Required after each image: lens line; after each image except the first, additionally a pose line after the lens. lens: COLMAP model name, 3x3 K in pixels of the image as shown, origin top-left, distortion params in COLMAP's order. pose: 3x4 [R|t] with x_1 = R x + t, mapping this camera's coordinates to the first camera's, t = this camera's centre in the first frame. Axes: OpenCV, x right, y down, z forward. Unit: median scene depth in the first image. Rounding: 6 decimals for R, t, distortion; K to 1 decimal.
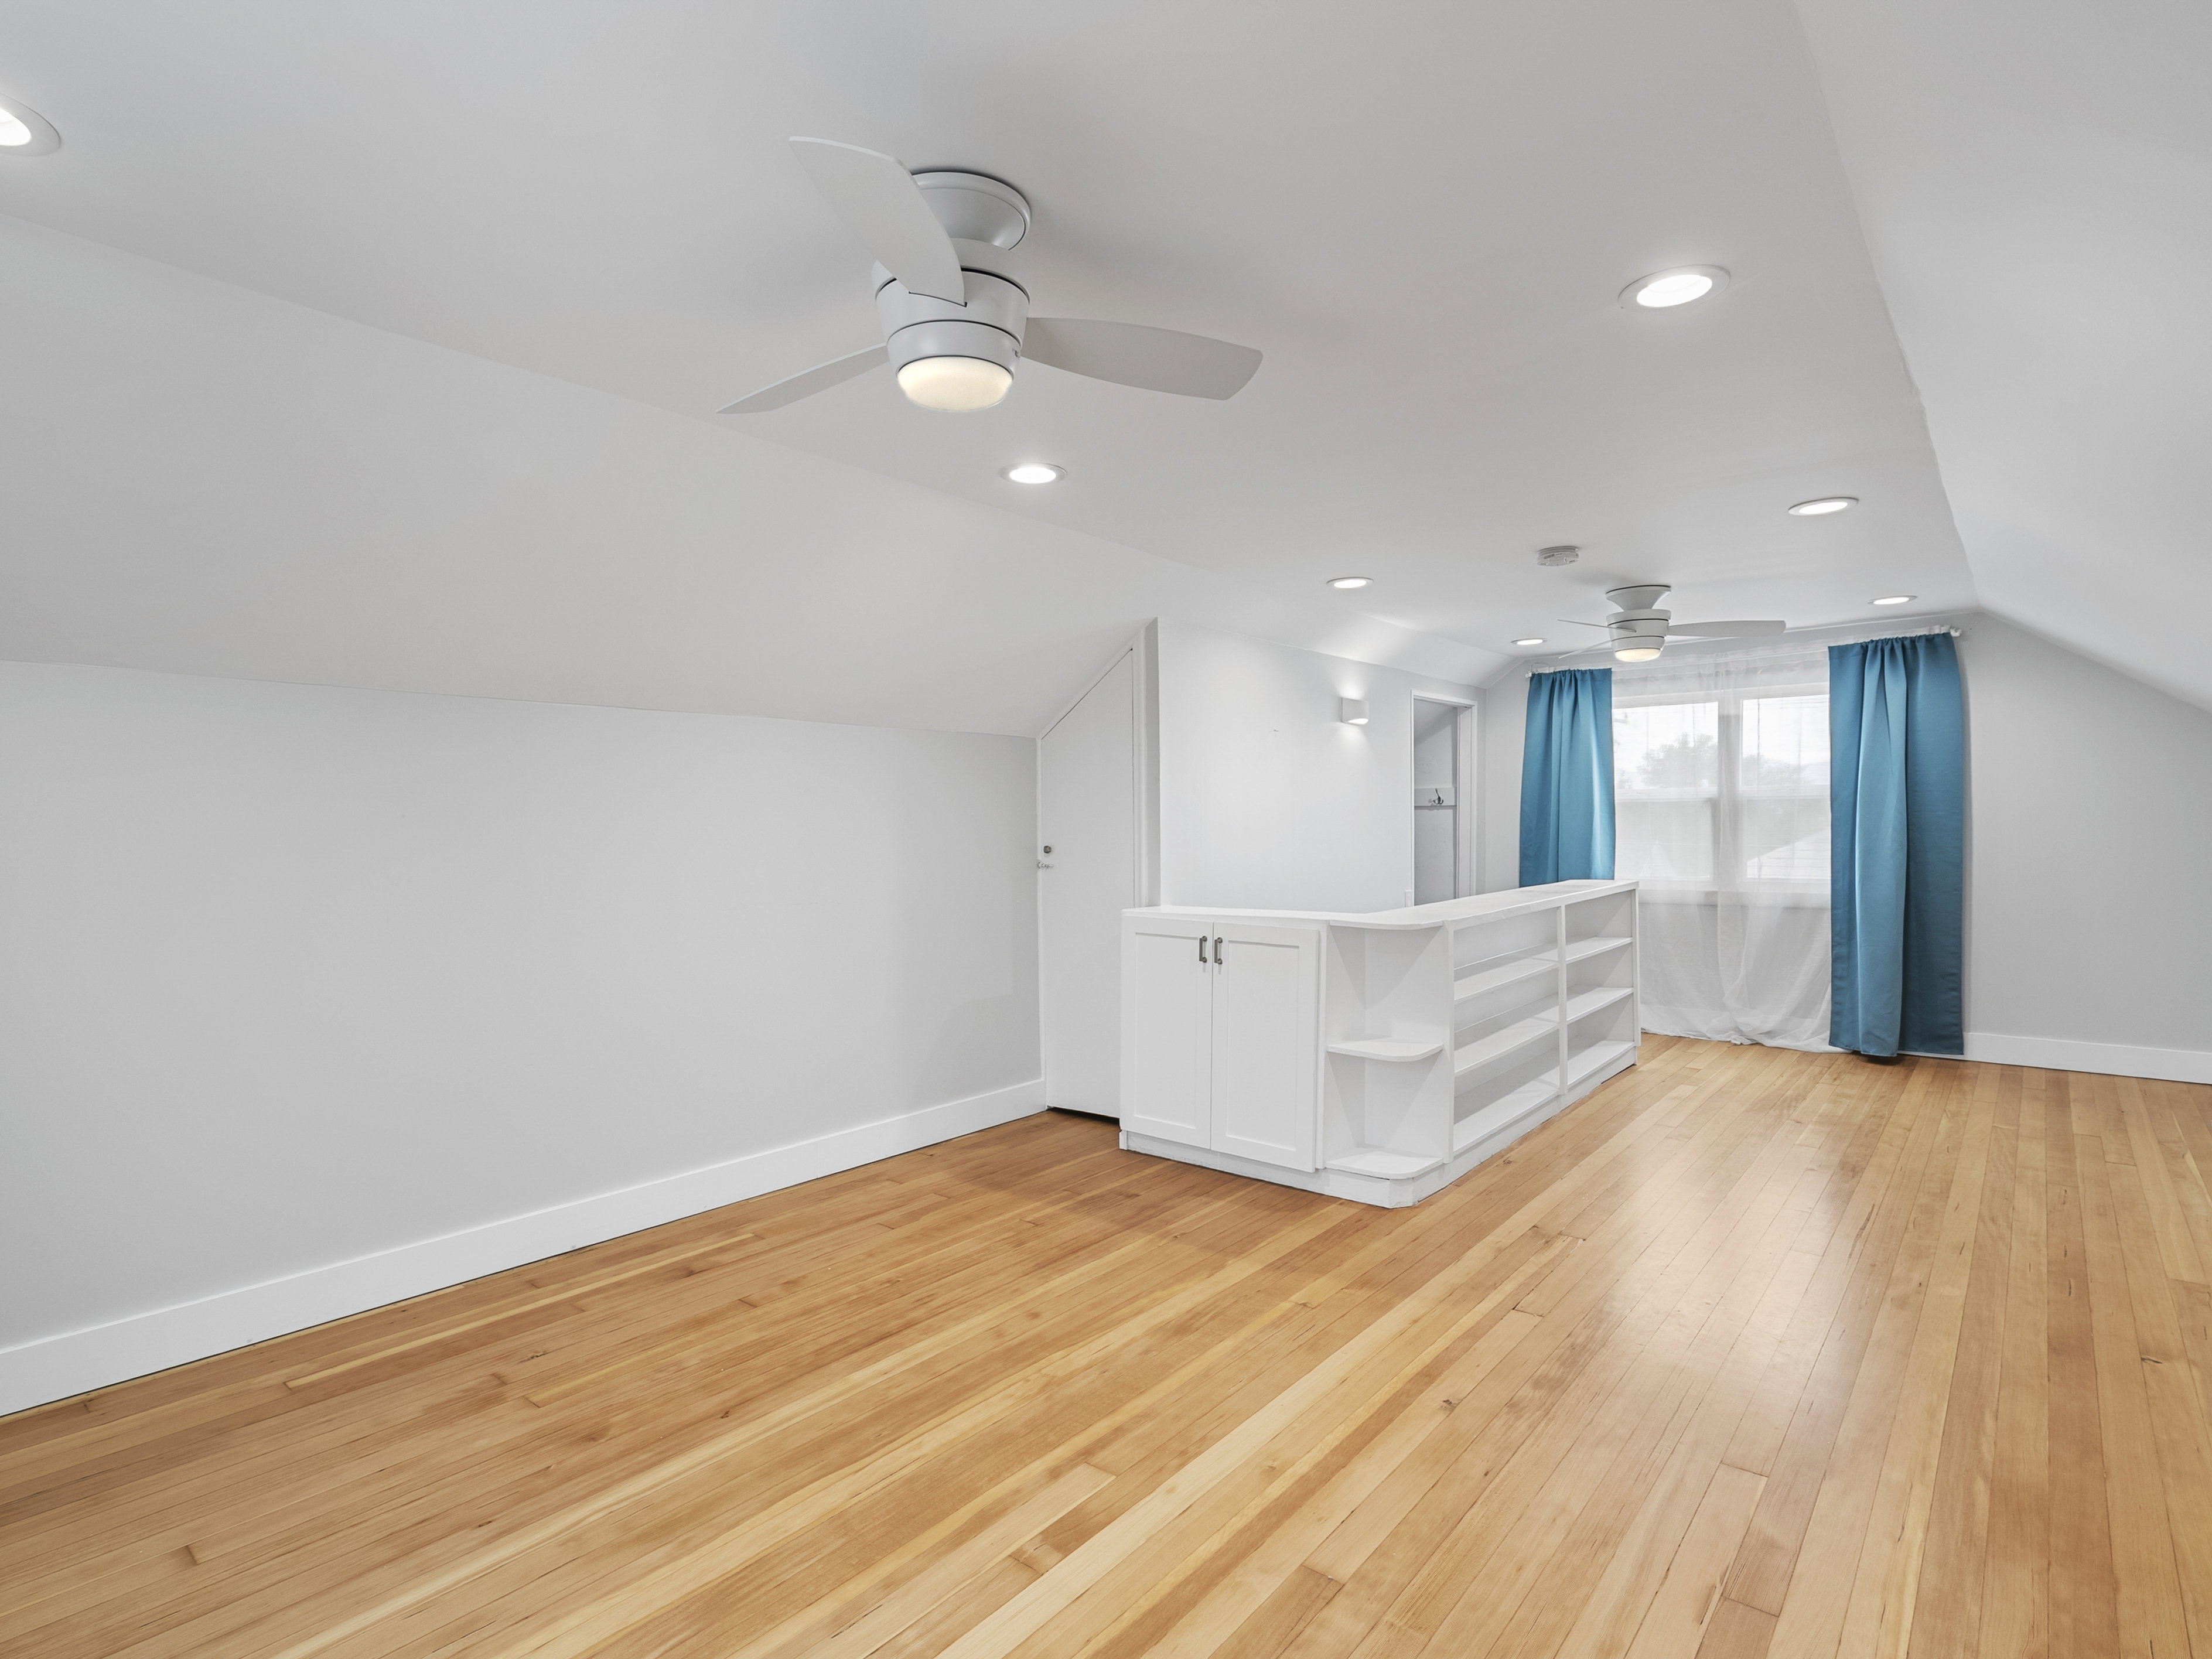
lens RADIAL K [[1141.0, 0, 1109.8], [0, 1141.0, 854.8], [0, 0, 1]] dist [-0.011826, 0.008579]
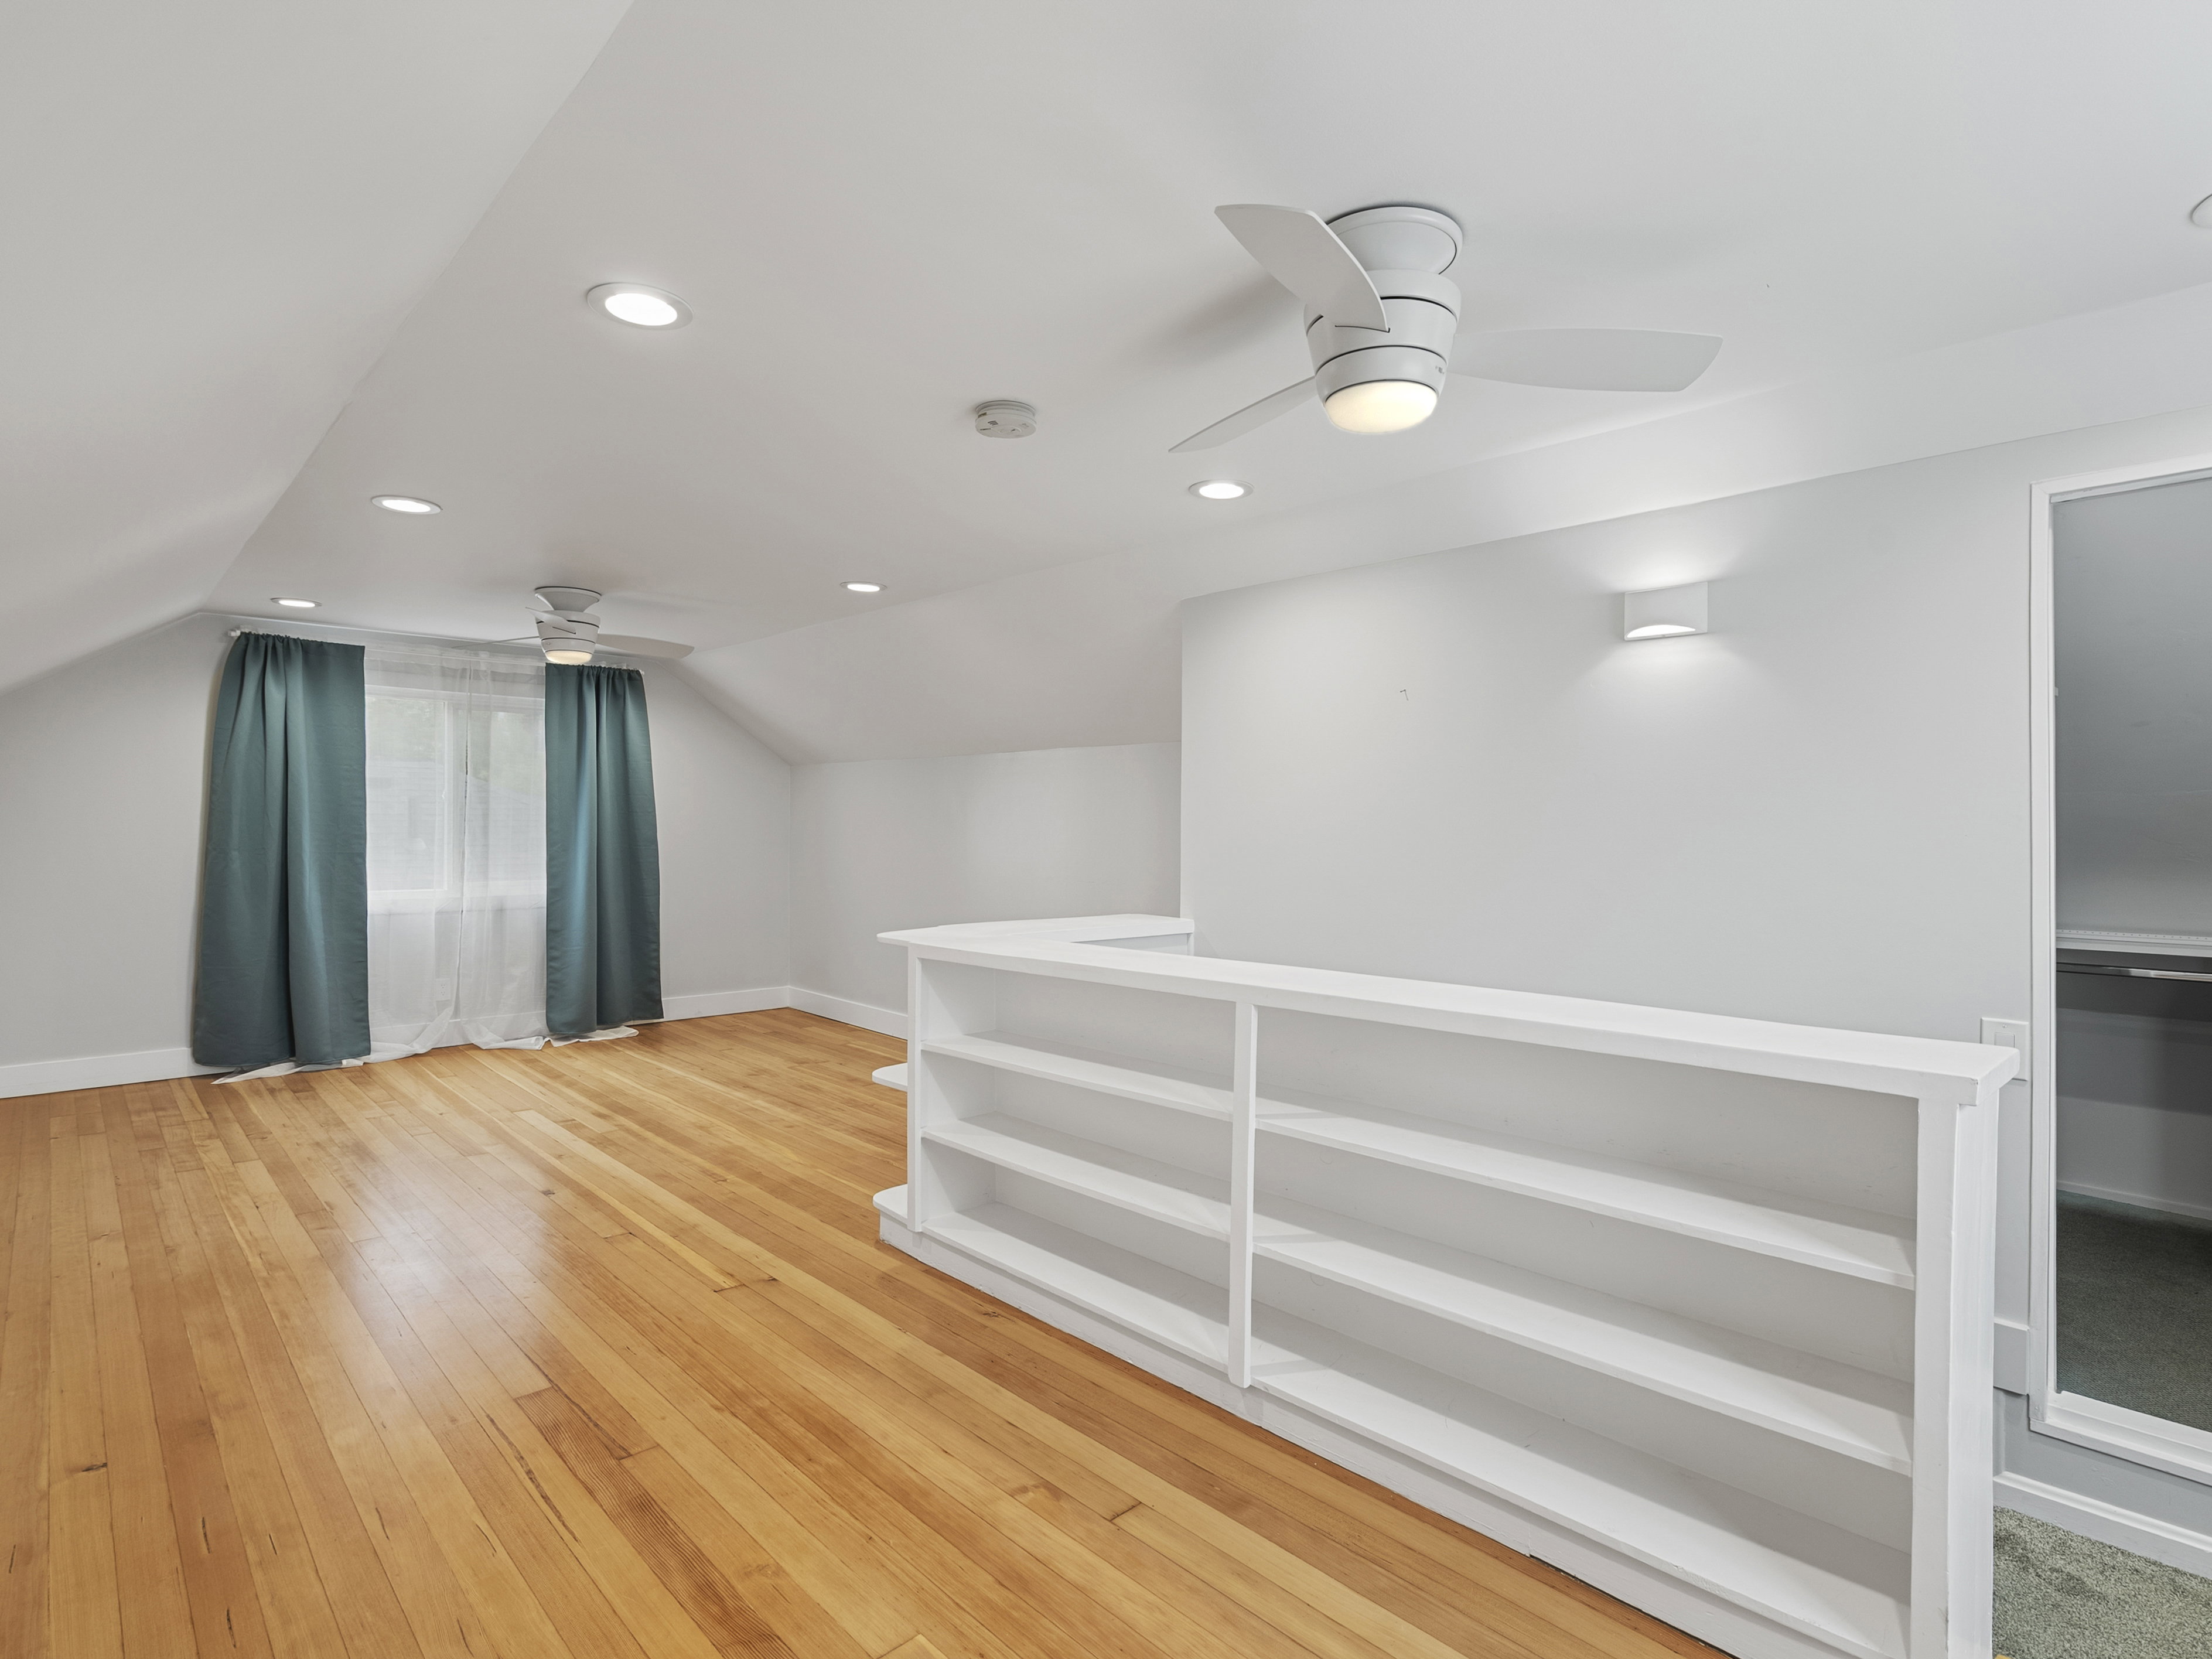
lens RADIAL K [[1141.0, 0, 1109.8], [0, 1141.0, 854.8], [0, 0, 1]] dist [-0.011826, 0.008579]
pose [[-0.130034, 0.037523, -0.990799, 1.279414], [-0.034849, 0.998493, 0.042388, -0.057744], [0.990897, 0.040040, -0.128530, 1.435711]]
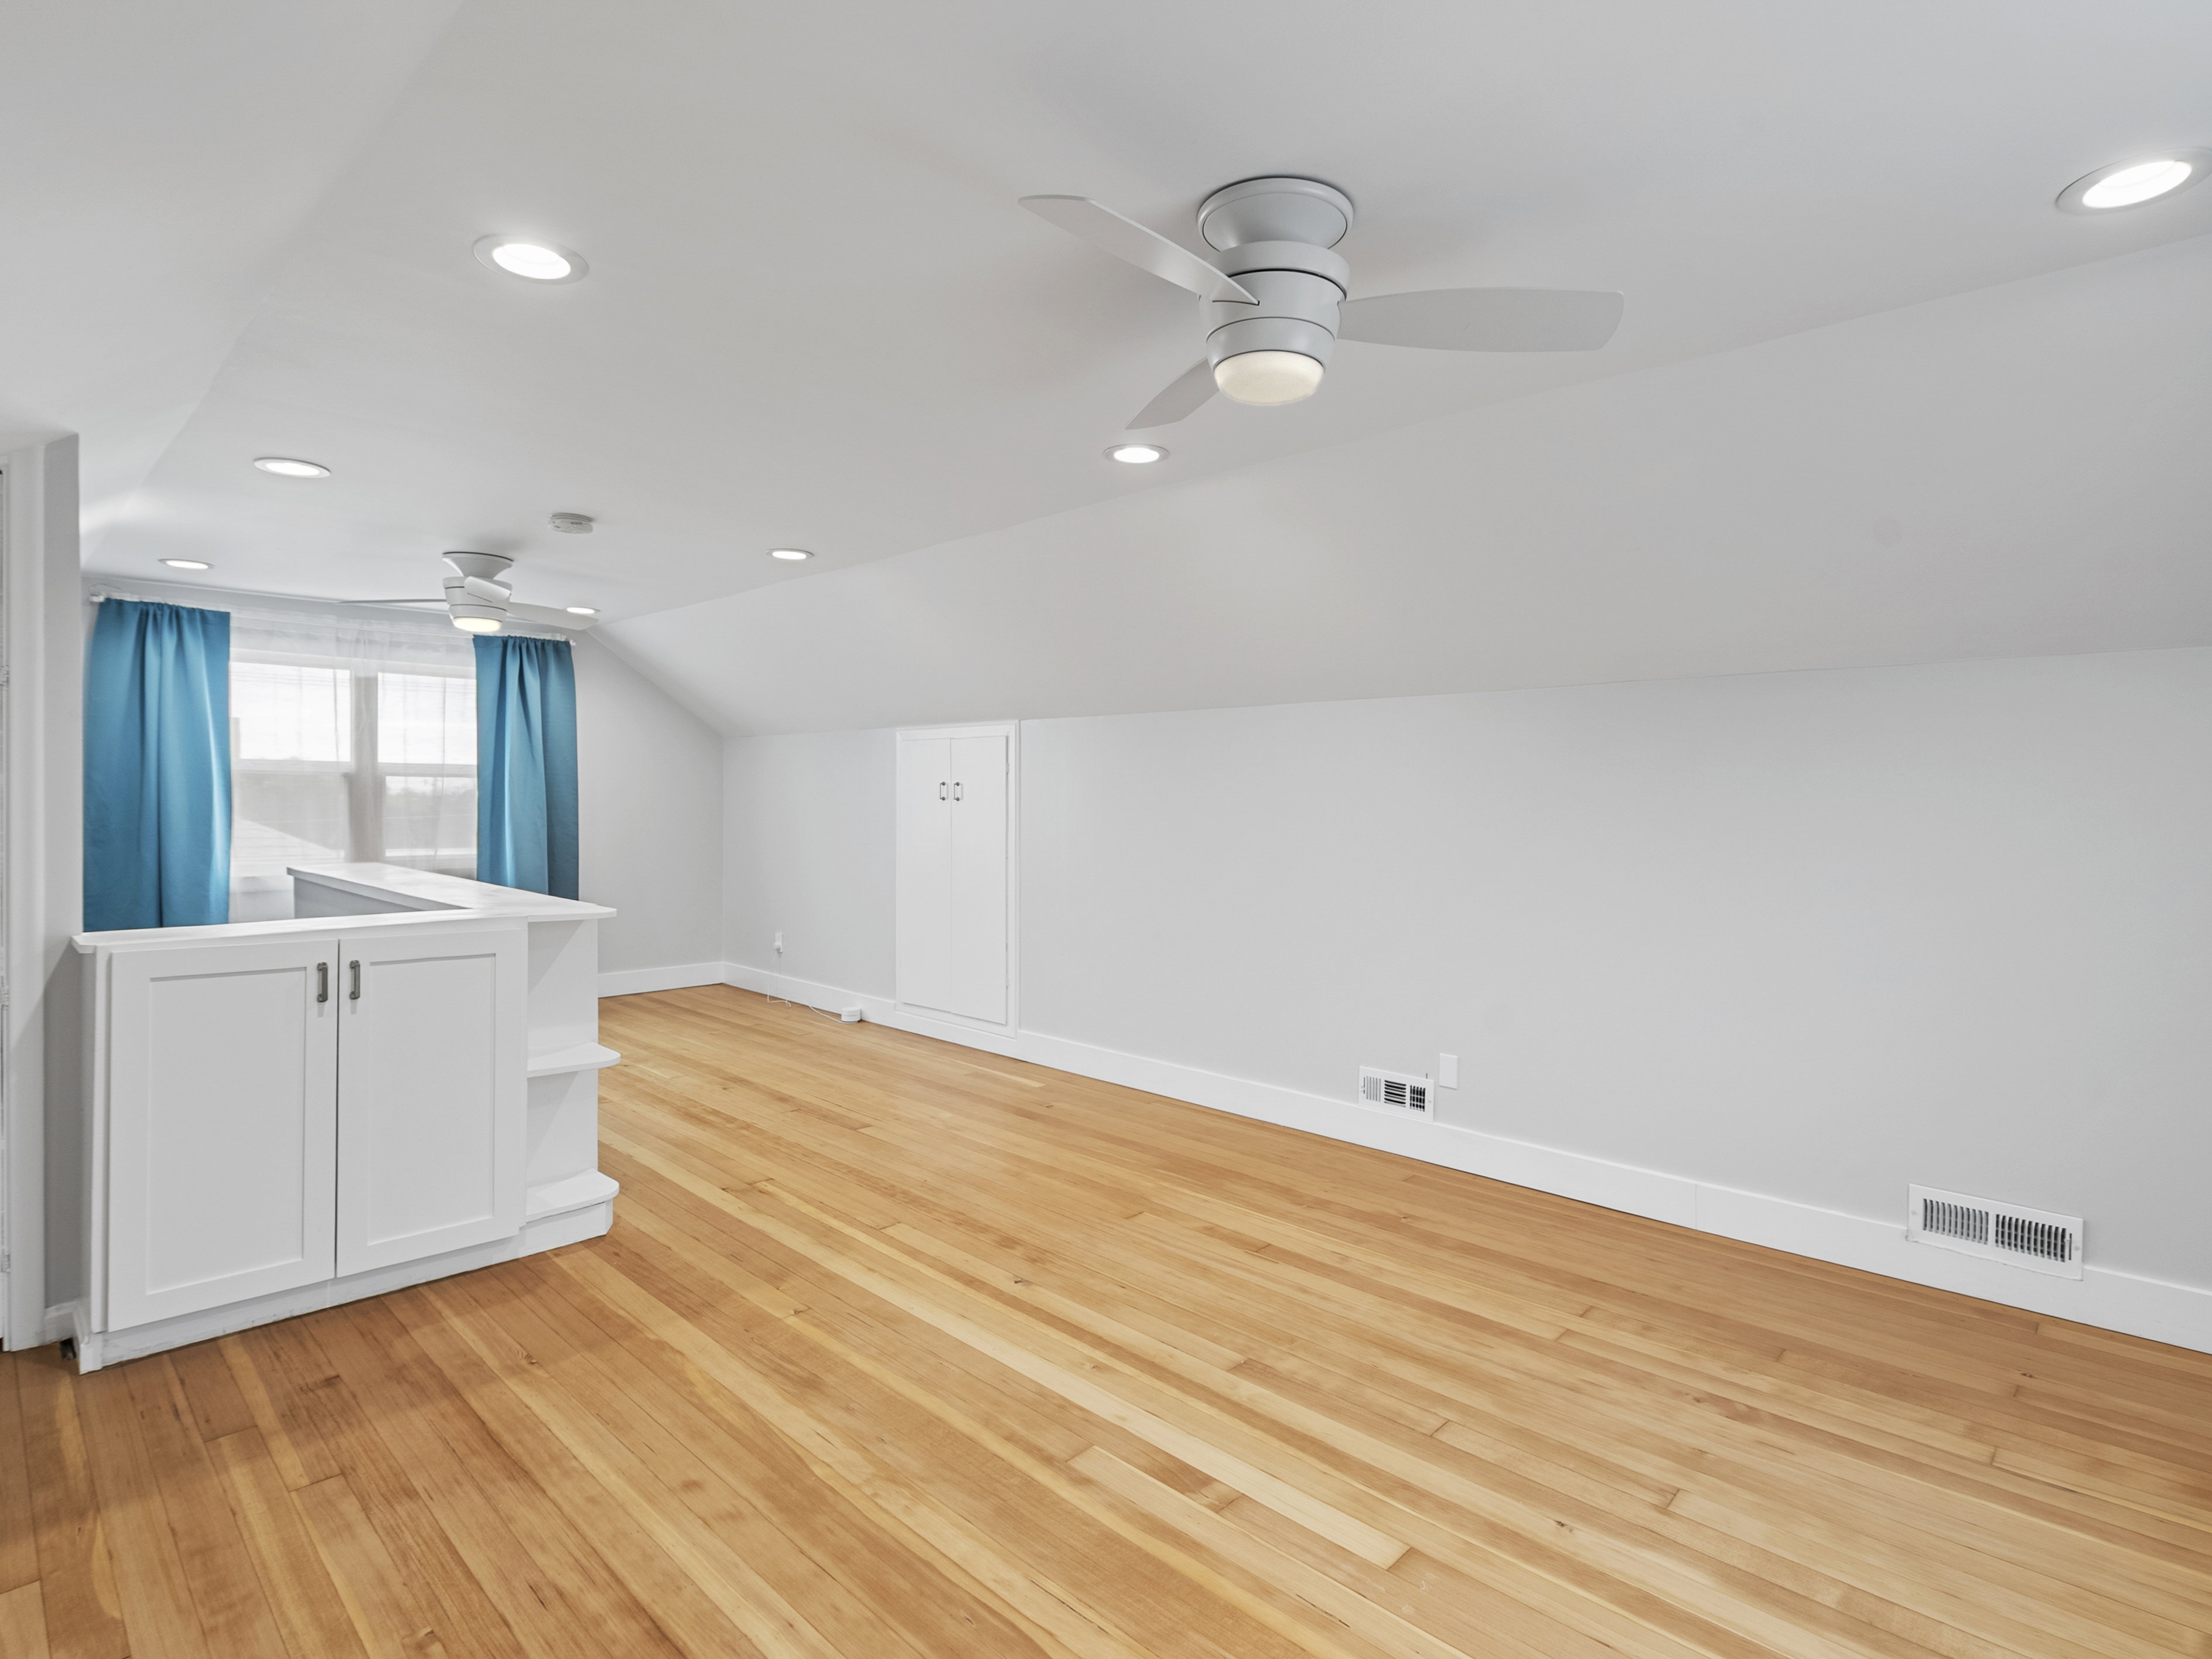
lens RADIAL K [[1123.6, 0, 1106.0], [0, 1123.6, 829.5], [0, 0, 1]] dist [-0.000555, 0.000644]
pose [[0.084588, -0.015364, 0.996298, -0.643739], [0.020103, 0.999704, 0.013710, -0.008106], [-0.996213, 0.018869, 0.084872, 0.589889]]
